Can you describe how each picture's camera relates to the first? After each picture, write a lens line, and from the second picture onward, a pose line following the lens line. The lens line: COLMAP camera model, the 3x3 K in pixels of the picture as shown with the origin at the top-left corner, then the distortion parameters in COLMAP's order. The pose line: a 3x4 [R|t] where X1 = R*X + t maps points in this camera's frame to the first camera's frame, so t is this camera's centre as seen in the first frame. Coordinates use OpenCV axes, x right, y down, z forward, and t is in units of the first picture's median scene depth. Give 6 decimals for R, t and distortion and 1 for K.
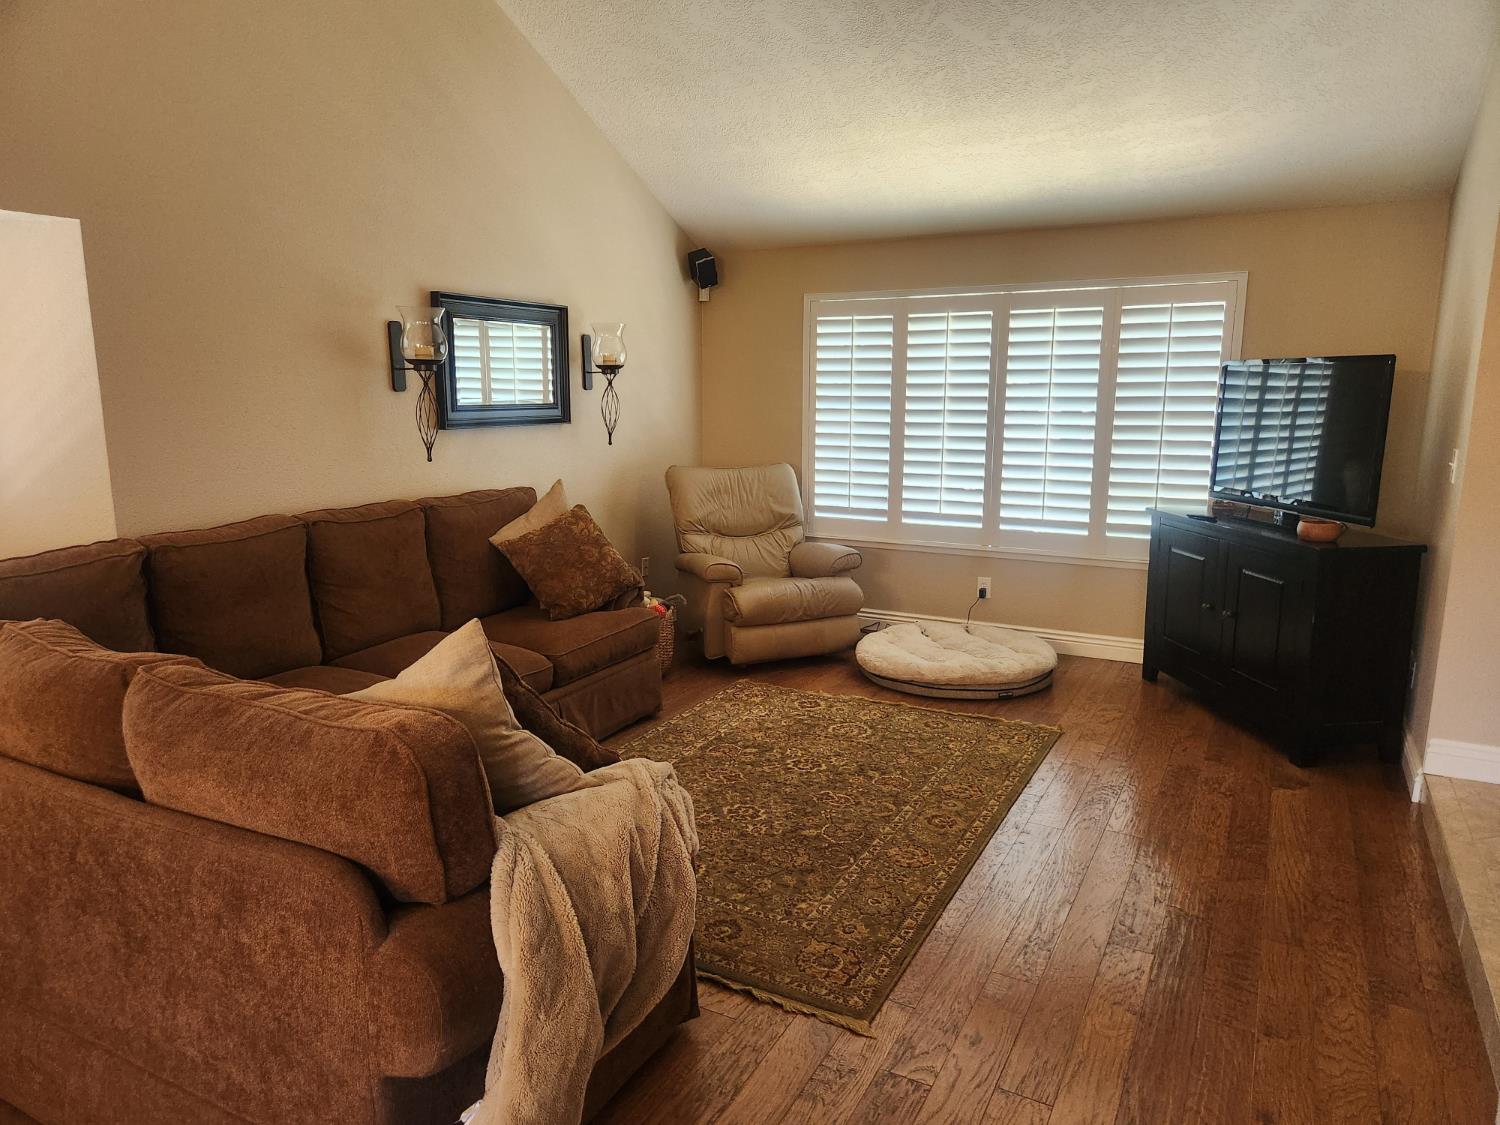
lens RADIAL K [[998.6, 0, 742.1], [0, 998.6, 569.5], [0, 0, 1]] dist [0.077654, -0.064302]
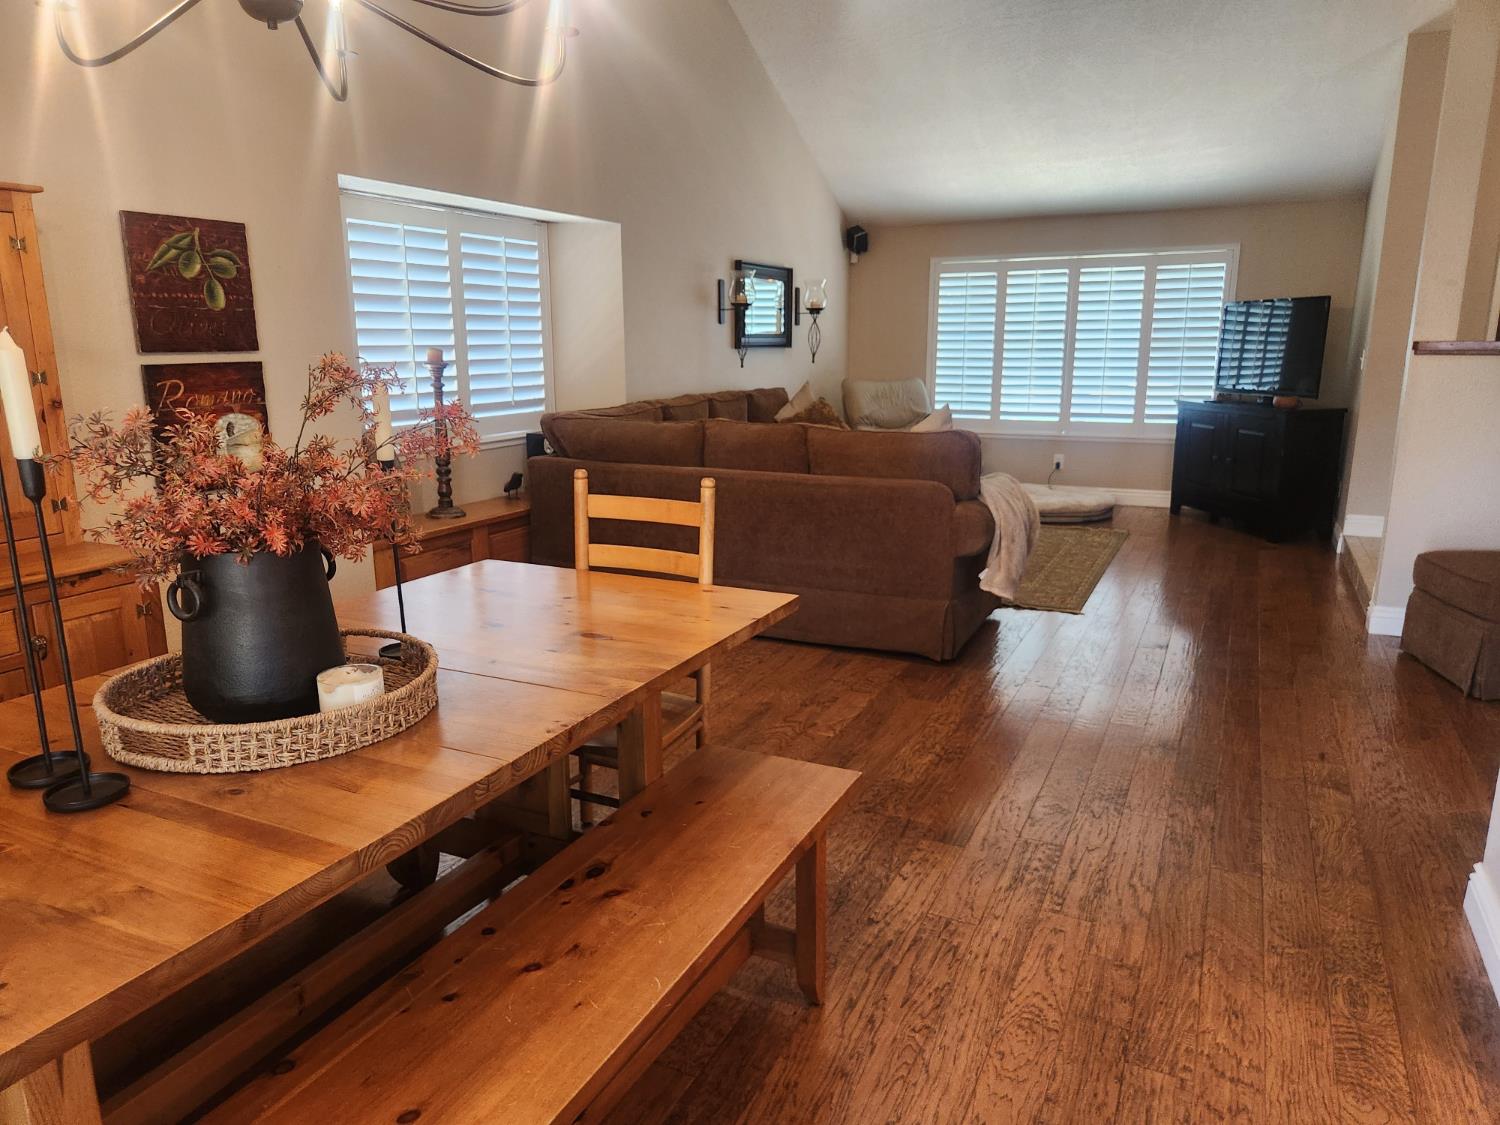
lens RADIAL K [[998.6, 0, 756.1], [0, 998.6, 560.9], [0, 0, 1]] dist [0.077654, -0.064302]
pose [[0.998811, -0.013827, 0.046743, -0.321993], [0.012307, 0.999391, 0.032638, 0.130578], [-0.047166, -0.032024, 0.998374, -0.532246]]
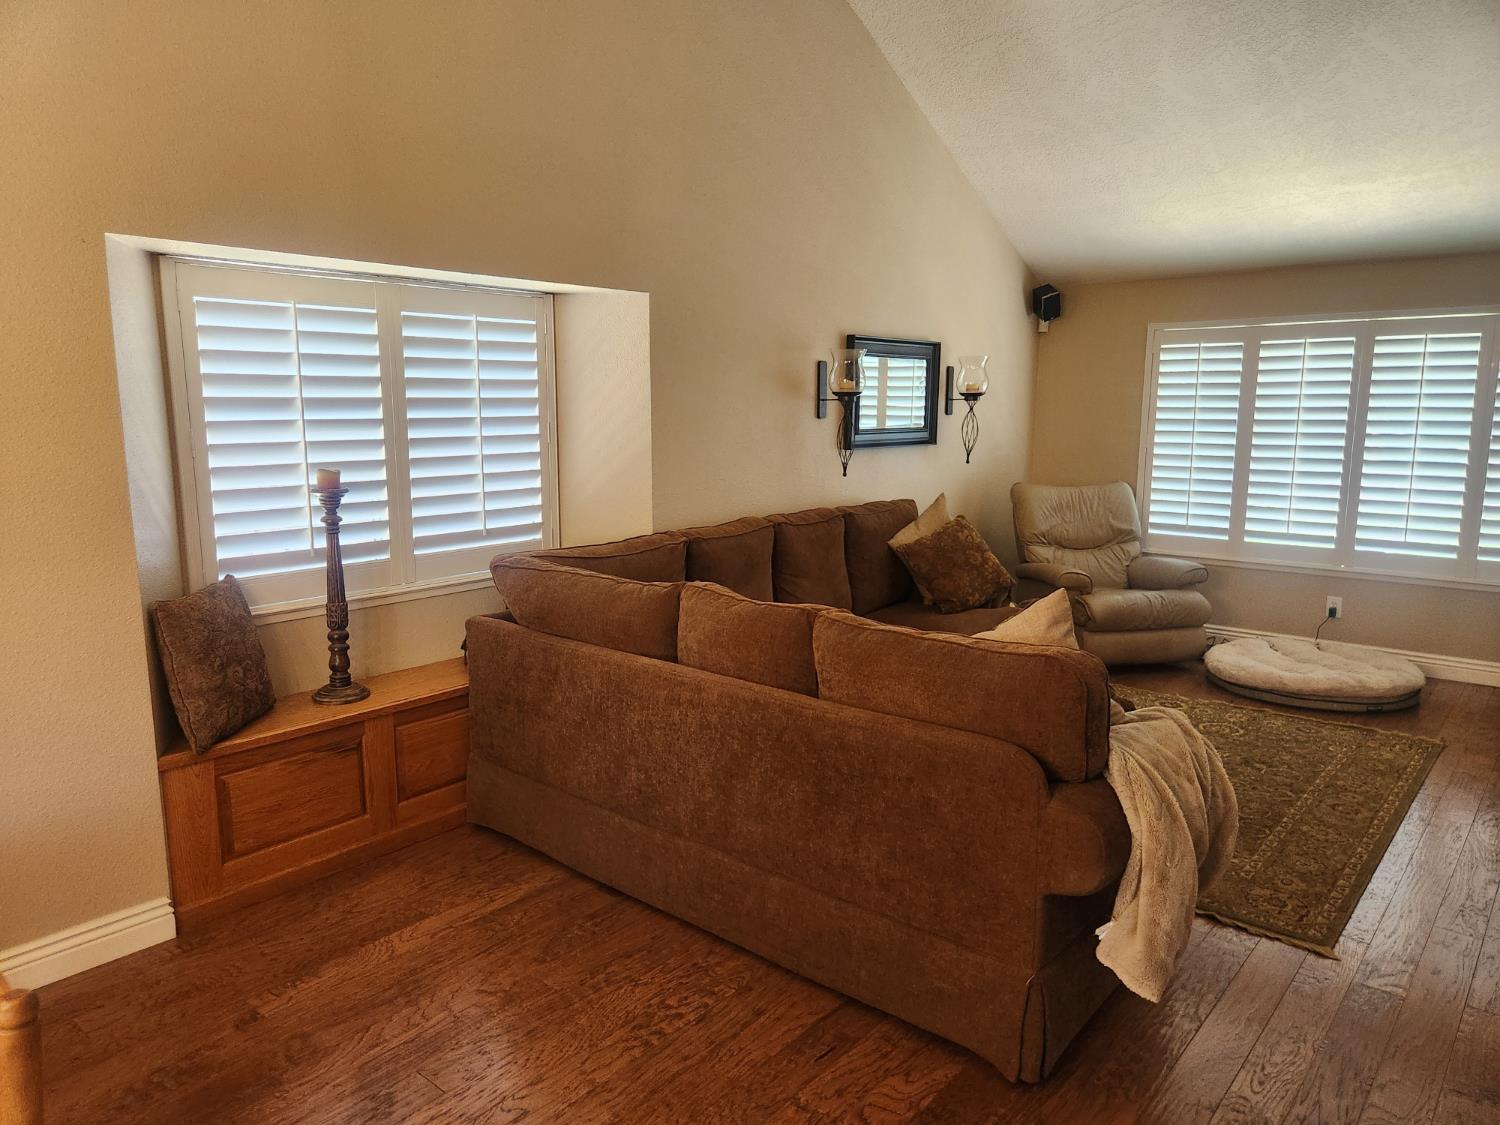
lens RADIAL K [[998.6, 0, 736.9], [0, 998.6, 565.1], [0, 0, 1]] dist [0.077654, -0.064302]
pose [[0.976077, 0.034006, -0.214748, -0.154735], [-0.039144, 0.999039, -0.019716, 0.023441], [0.213871, 0.027650, 0.976471, -0.164047]]
